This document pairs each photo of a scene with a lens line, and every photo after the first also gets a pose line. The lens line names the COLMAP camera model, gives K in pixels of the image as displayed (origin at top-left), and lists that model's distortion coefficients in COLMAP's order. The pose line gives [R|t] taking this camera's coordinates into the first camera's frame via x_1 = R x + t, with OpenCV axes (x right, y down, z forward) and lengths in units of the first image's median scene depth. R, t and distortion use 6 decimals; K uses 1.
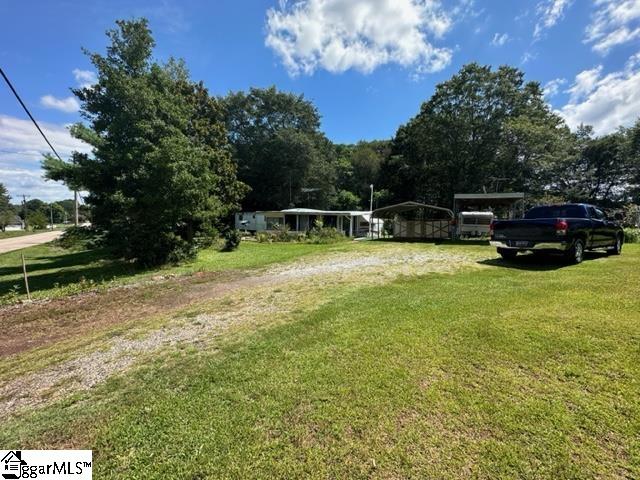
lens RADIAL K [[253.9, 0, 319.1], [0, 253.9, 239.0], [0, 0, 1]] dist [0.001779, -0.000463]
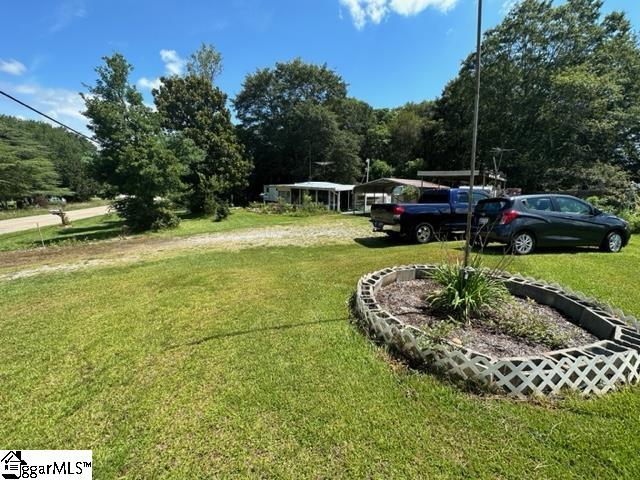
lens RADIAL K [[253.9, 0, 319.1], [0, 253.9, 239.0], [0, 0, 1]] dist [0.001779, -0.000463]
pose [[0.971538, 0.045974, -0.232381, 0.168502], [-0.017009, 0.991993, 0.125140, -0.012670], [0.236274, -0.117626, 0.964541, -0.044135]]
